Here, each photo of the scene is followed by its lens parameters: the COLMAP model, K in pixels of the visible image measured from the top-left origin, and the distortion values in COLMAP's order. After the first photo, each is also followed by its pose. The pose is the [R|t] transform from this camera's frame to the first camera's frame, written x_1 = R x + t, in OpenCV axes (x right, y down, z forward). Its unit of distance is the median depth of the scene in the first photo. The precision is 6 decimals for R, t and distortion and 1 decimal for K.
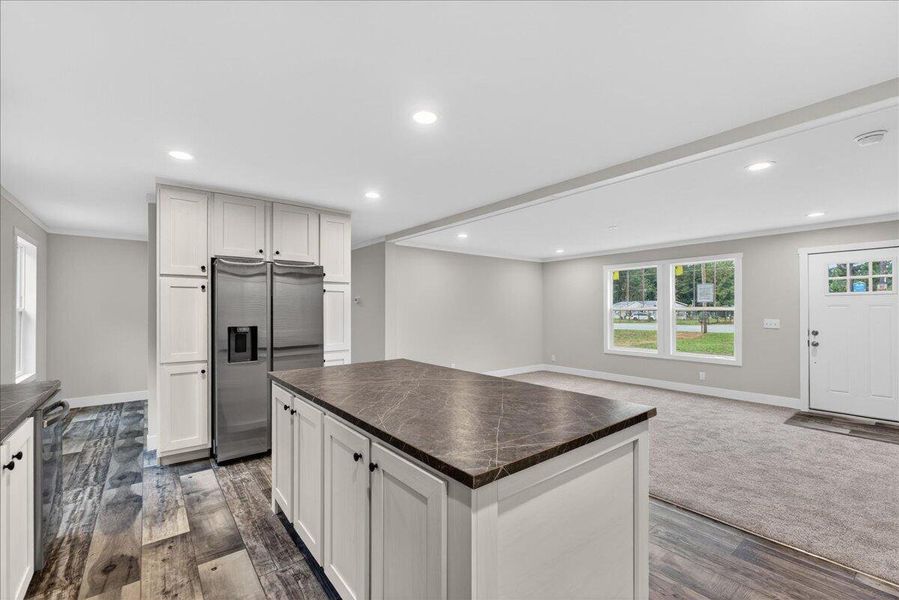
lens RADIAL K [[369.1, 0, 426.7], [0, 369.1, 304.7], [0, 0, 1]] dist [0.002586, -0.000341]
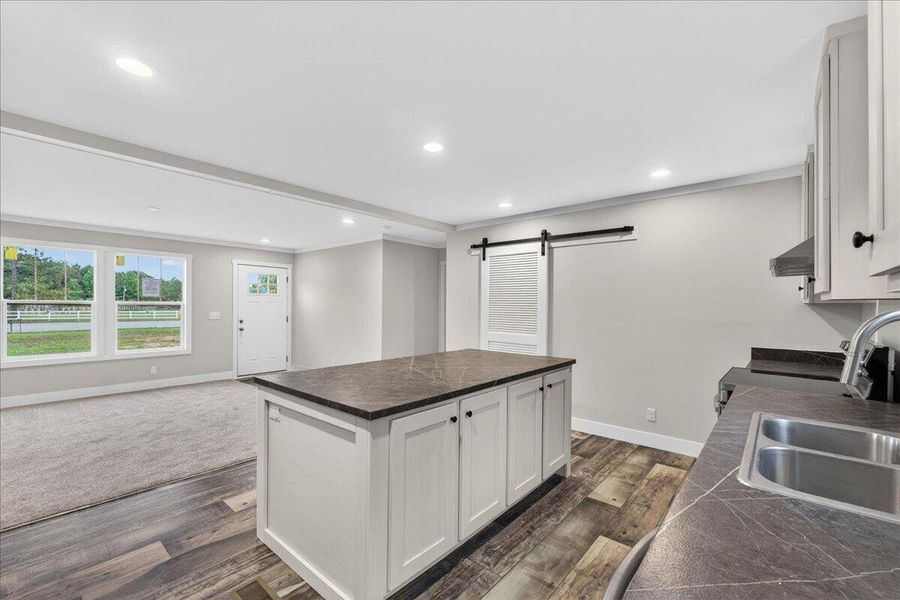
lens RADIAL K [[369.5, 0, 450.3], [0, 369.5, 303.9], [0, 0, 1]] dist [0.002586, -0.000341]
pose [[-0.189853, 0.004129, 0.981804, -0.783426], [-0.022607, 0.999708, -0.008576, 0.007727], [-0.981552, -0.023824, -0.189704, 0.813378]]
